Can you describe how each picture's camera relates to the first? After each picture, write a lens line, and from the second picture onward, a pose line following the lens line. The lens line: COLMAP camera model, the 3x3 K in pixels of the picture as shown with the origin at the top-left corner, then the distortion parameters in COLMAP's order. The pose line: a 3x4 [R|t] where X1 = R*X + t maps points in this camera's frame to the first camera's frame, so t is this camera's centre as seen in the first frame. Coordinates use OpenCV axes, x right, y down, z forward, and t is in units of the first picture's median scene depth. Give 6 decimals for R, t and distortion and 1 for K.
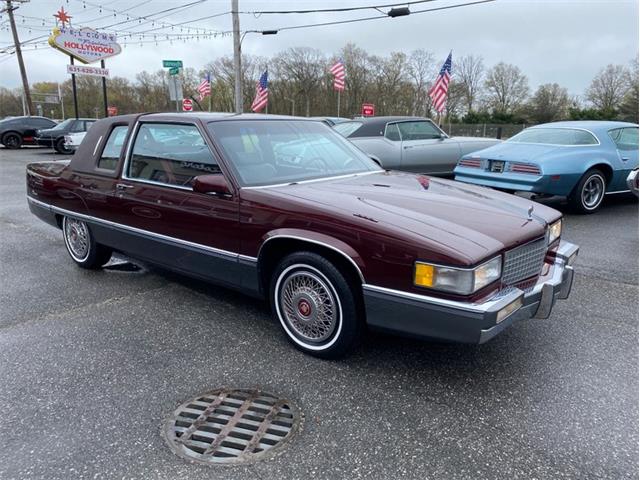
lens RADIAL K [[497.2, 0, 320.2], [0, 497.2, 238.4], [0, 0, 1]] dist [0.024134, -0.010471]
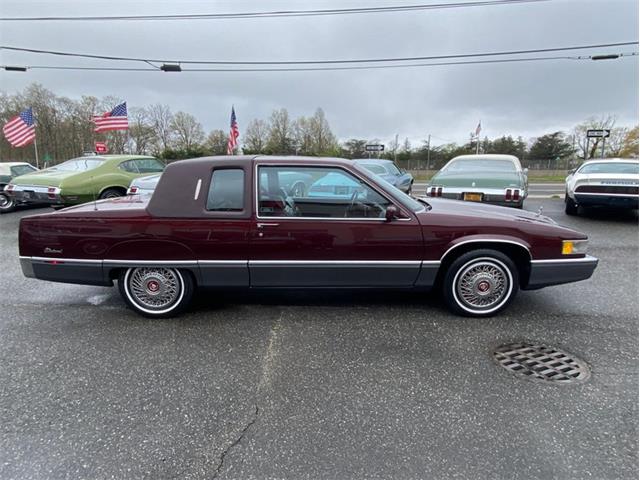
lens RADIAL K [[387.4, 0, 321.9], [0, 387.4, 244.8], [0, 0, 1]] dist [0.014470, -0.020870]
pose [[0.766289, -0.144386, 0.626063, -0.686689], [0.149260, 0.987768, 0.045113, -0.067915], [-0.624919, 0.058876, 0.778467, 0.230187]]
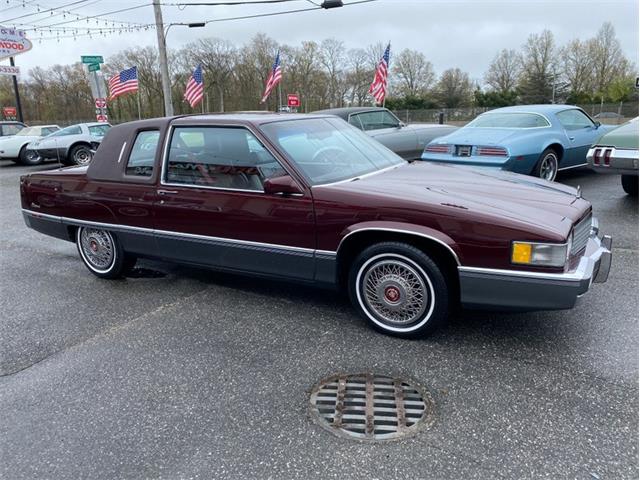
lens RADIAL K [[497.2, 0, 318.1], [0, 497.2, 236.8], [0, 0, 1]] dist [0.024134, -0.010471]
pose [[0.984964, -0.080002, 0.153118, -0.209778], [0.077557, 0.996748, 0.021881, -0.011884], [-0.154371, -0.009676, 0.987966, -0.023325]]
